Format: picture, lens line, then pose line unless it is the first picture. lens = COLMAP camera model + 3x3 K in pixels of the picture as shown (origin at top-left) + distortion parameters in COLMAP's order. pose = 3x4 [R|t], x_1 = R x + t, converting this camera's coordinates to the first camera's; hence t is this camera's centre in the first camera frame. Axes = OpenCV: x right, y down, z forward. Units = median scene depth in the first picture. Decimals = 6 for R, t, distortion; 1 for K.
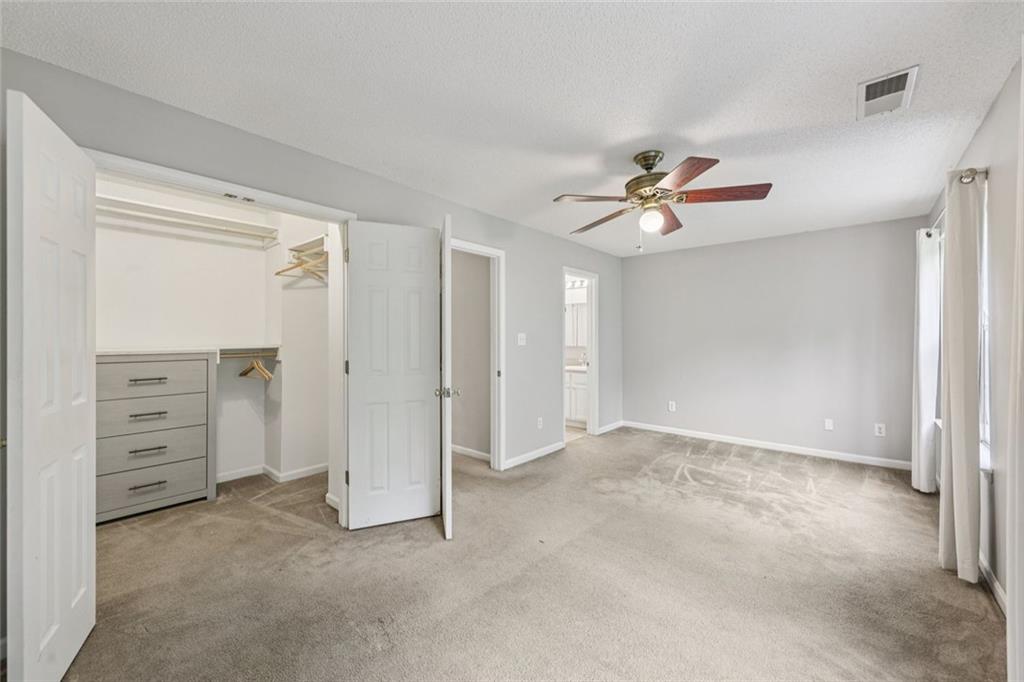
lens RADIAL K [[413.3, 0, 515.6], [0, 413.3, 344.2], [0, 0, 1]] dist [0.001066, 0.000088]
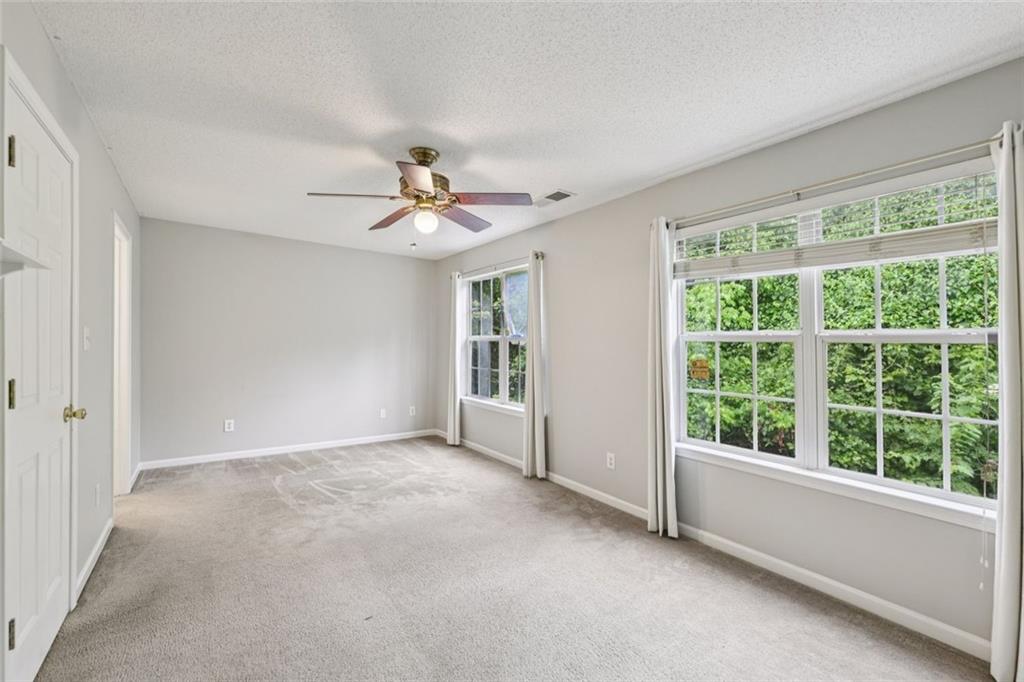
lens RADIAL K [[413.3, 0, 515.6], [0, 413.3, 344.2], [0, 0, 1]] dist [0.001066, 0.000088]
pose [[0.218694, 0.011051, 0.975731, -0.452068], [0.001490, 0.999931, -0.011659, 0.005315], [-0.975792, 0.004003, 0.218663, 0.454772]]
